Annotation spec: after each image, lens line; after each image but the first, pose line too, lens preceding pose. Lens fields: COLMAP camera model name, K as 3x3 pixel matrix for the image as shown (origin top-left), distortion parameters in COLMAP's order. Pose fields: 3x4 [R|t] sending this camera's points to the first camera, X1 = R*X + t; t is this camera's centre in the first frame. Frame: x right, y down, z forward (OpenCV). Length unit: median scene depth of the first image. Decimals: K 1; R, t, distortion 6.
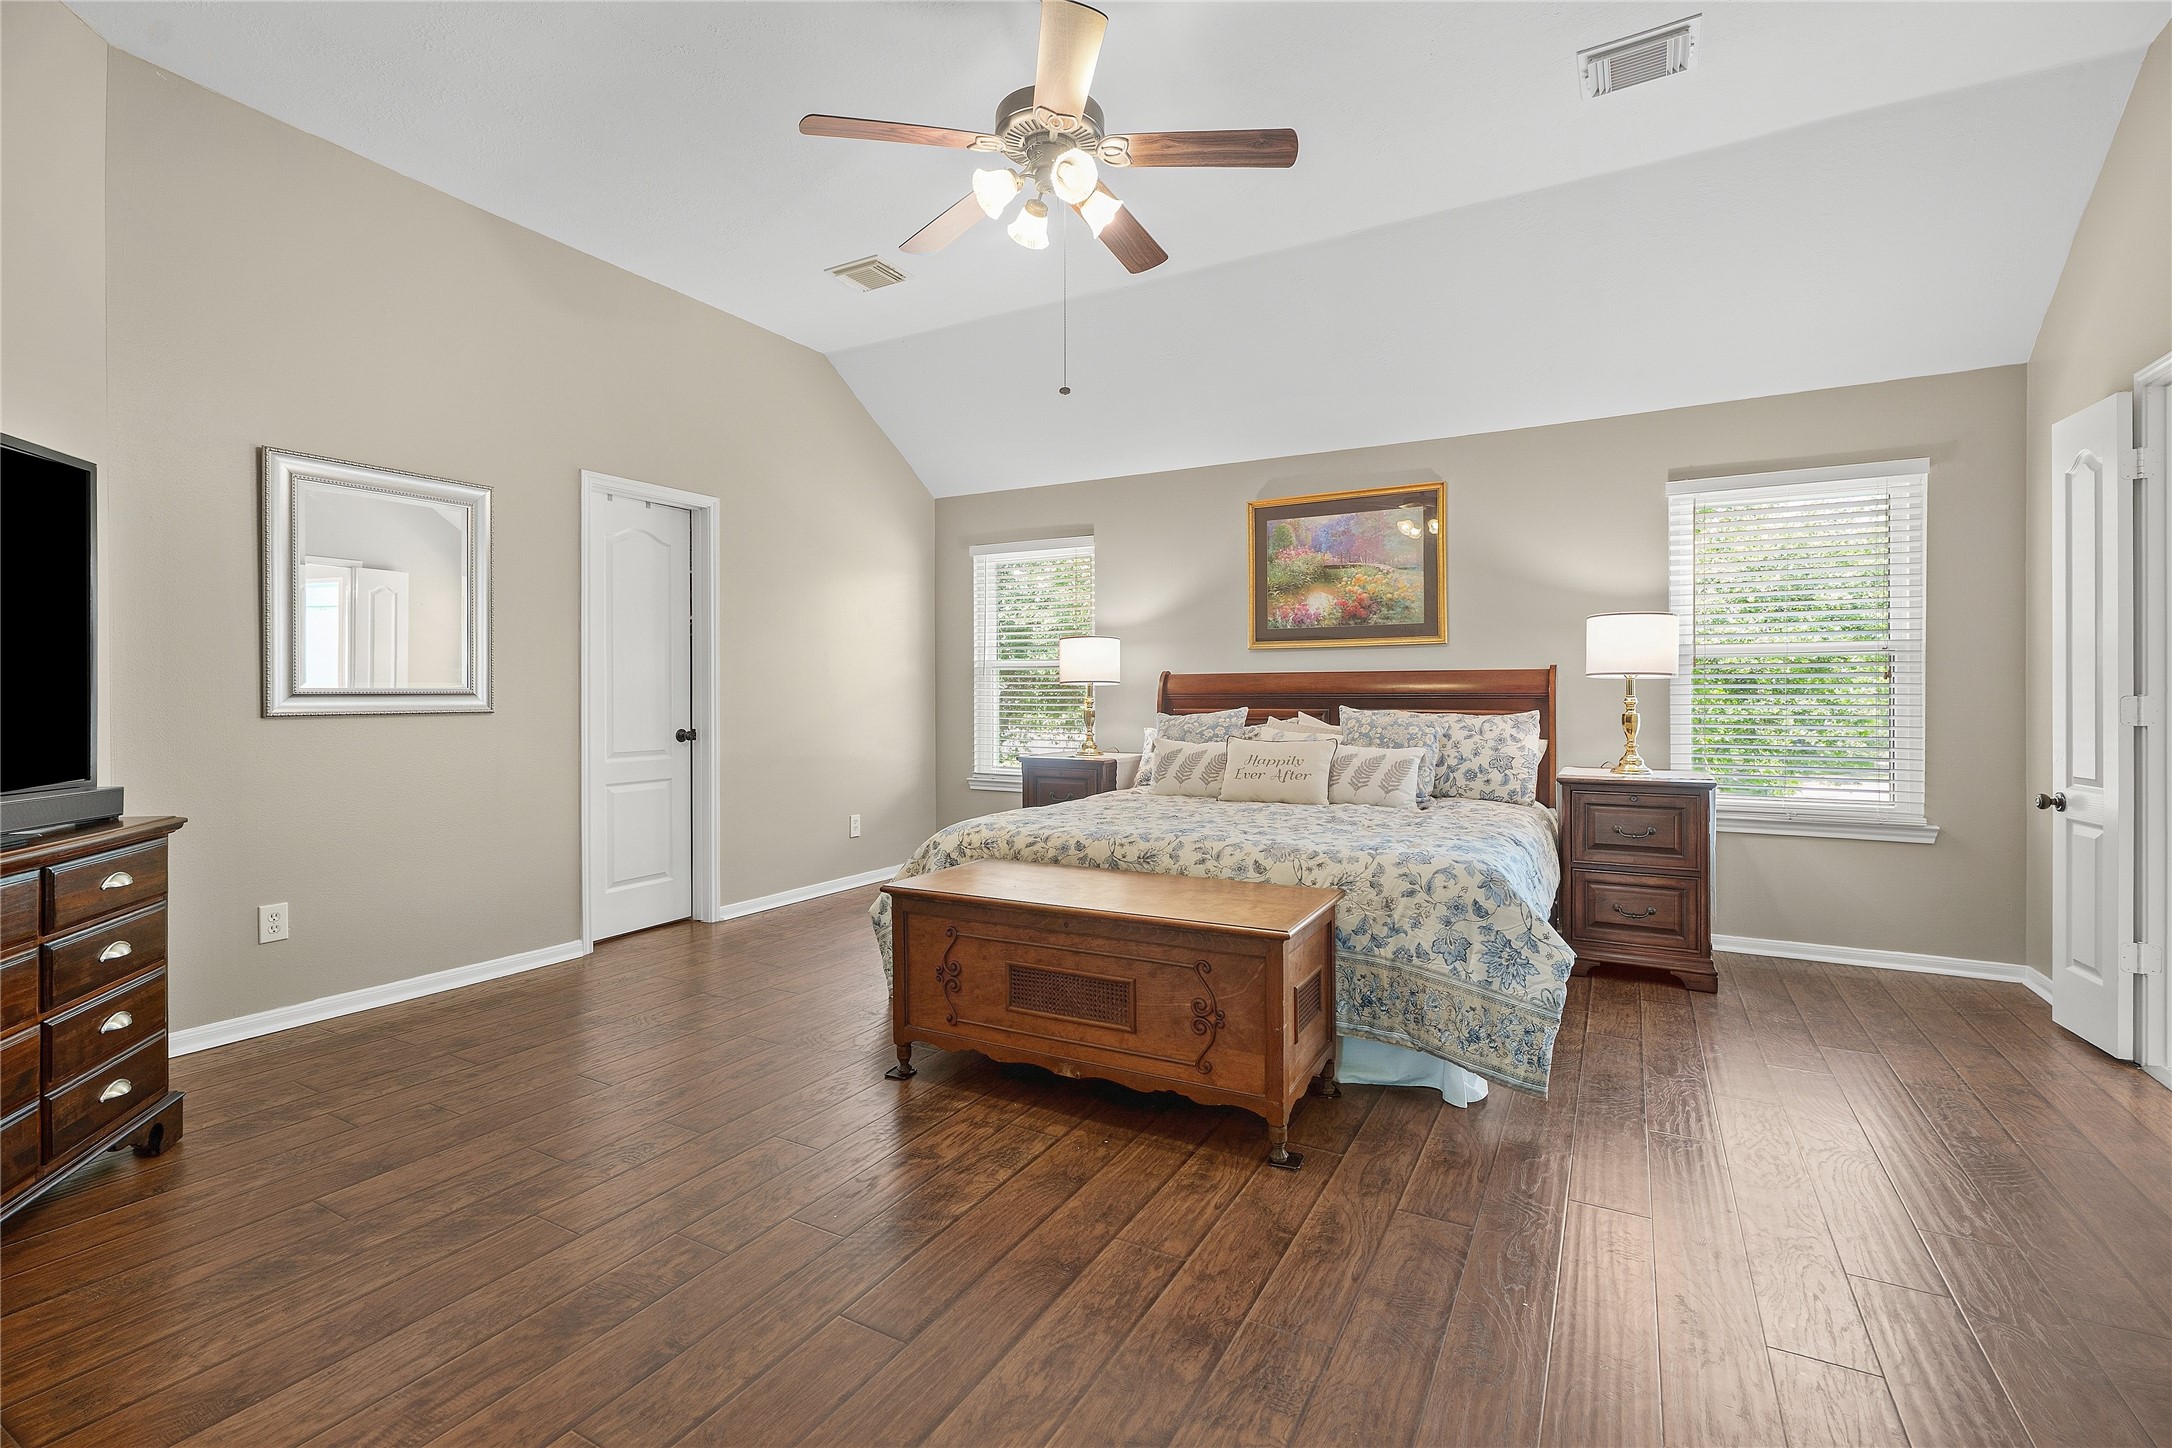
lens RADIAL K [[971.1, 0, 1080.2], [0, 971.1, 716.3], [0, 0, 1]] dist [0.004280, 0.000069]
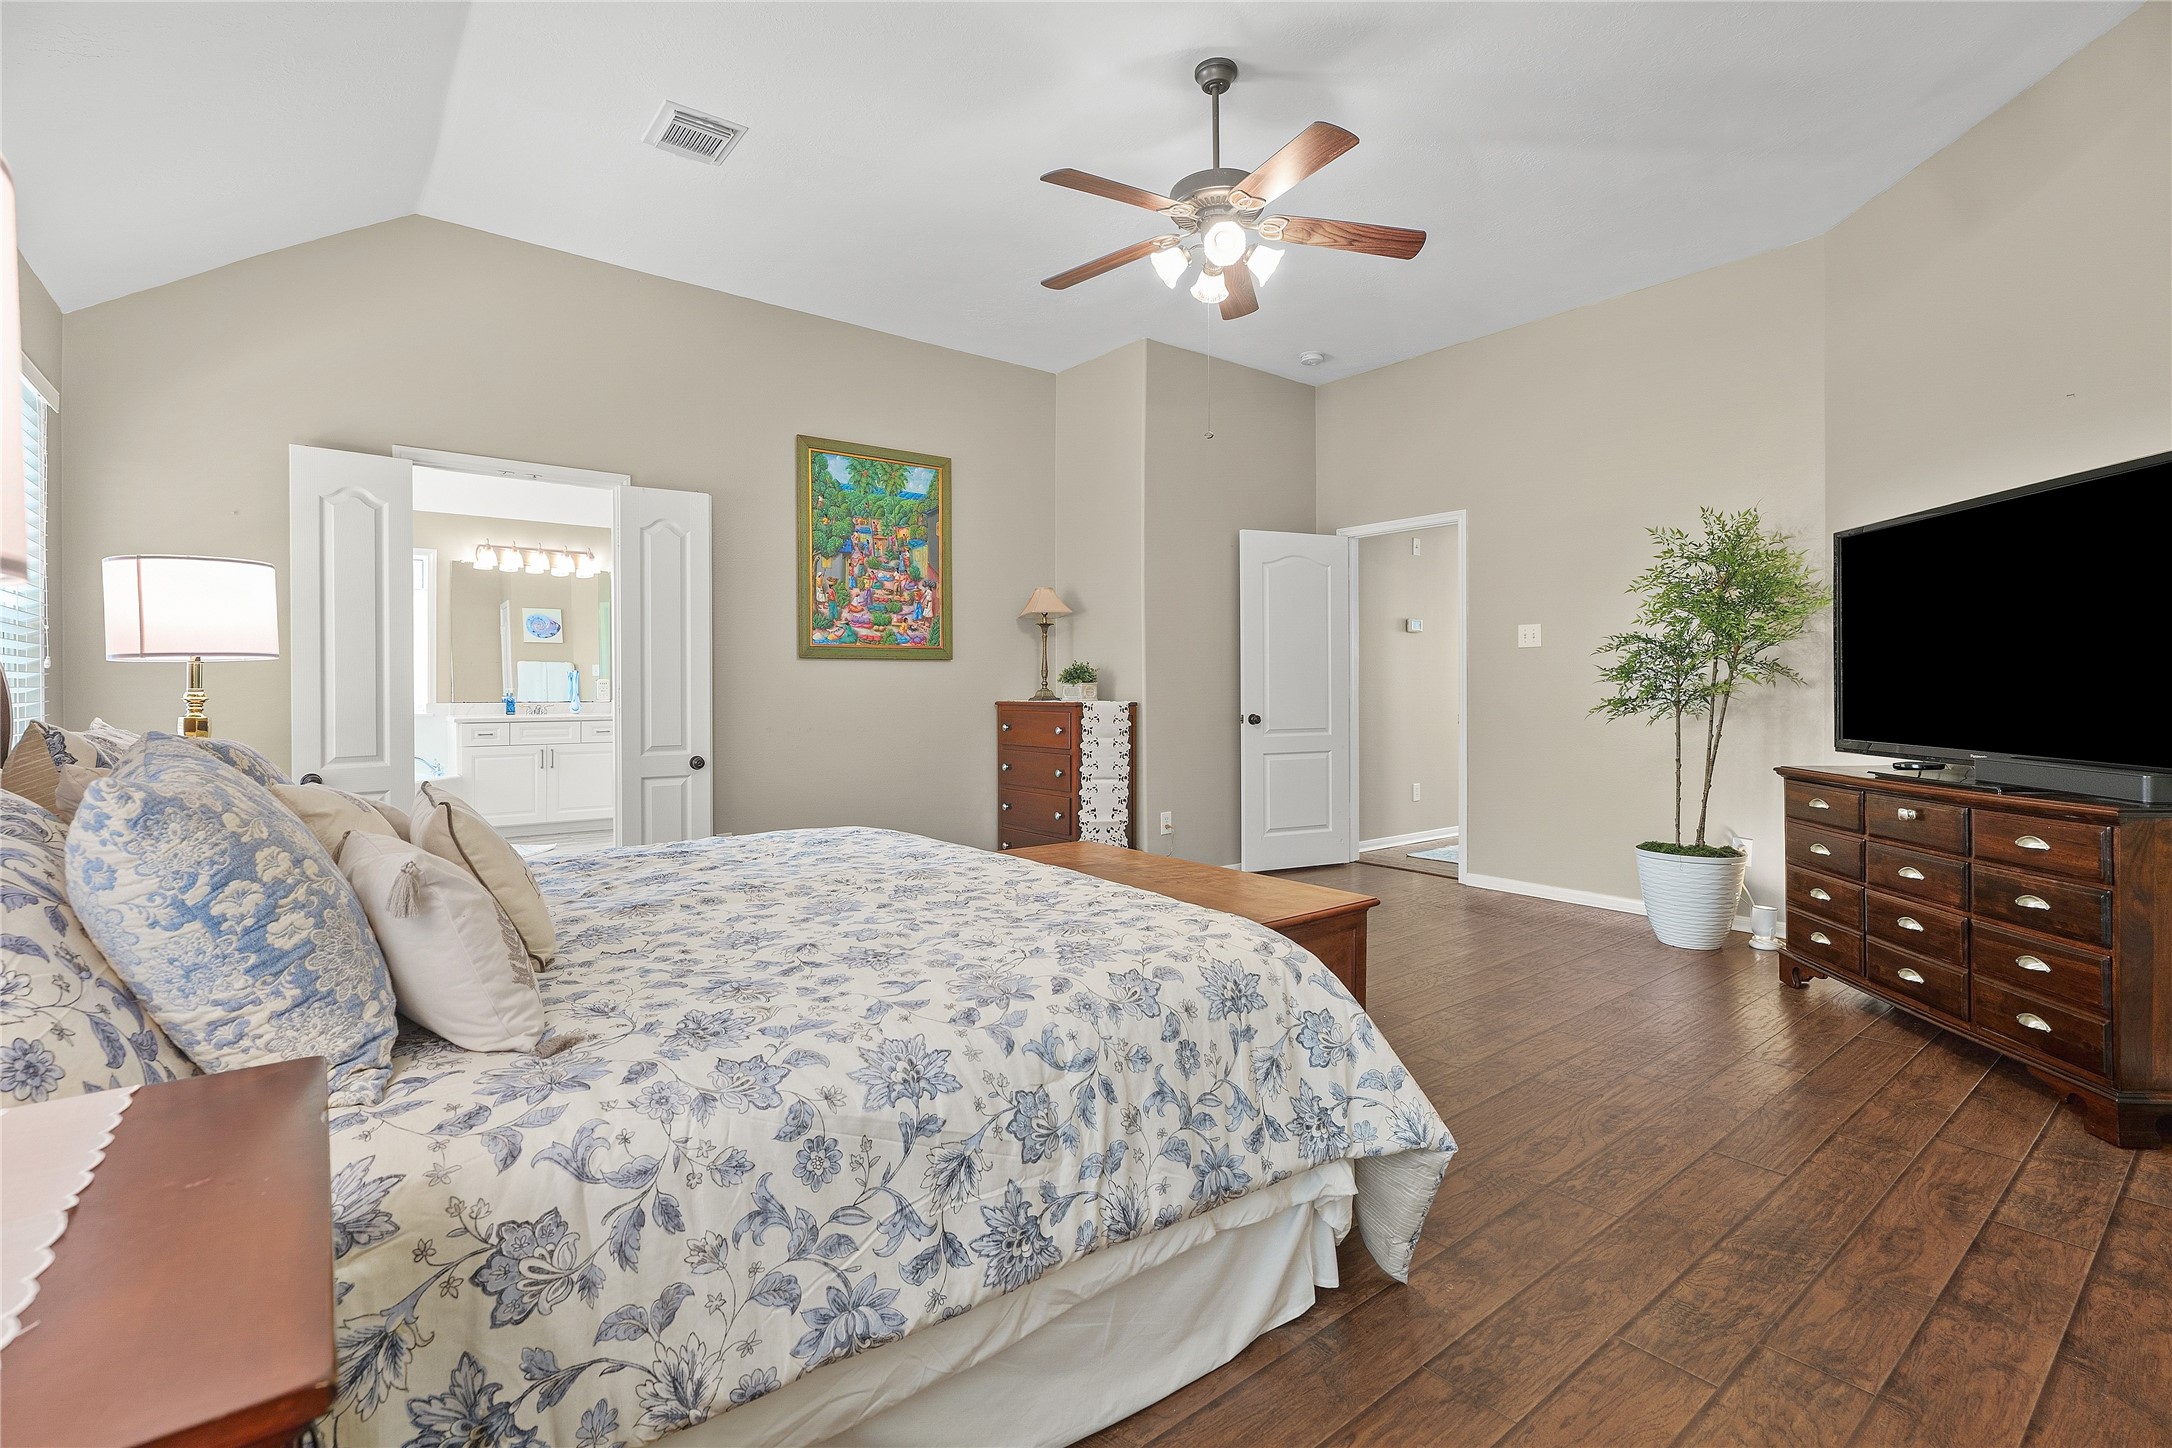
lens RADIAL K [[971.1, 0, 1088.2], [0, 971.1, 712.1], [0, 0, 1]] dist [0.004280, 0.000069]
pose [[-0.922516, -0.000437, 0.385959, -0.310518], [0.004230, 0.999928, 0.011243, -0.013958], [-0.385936, 0.012005, -0.922448, 2.005913]]
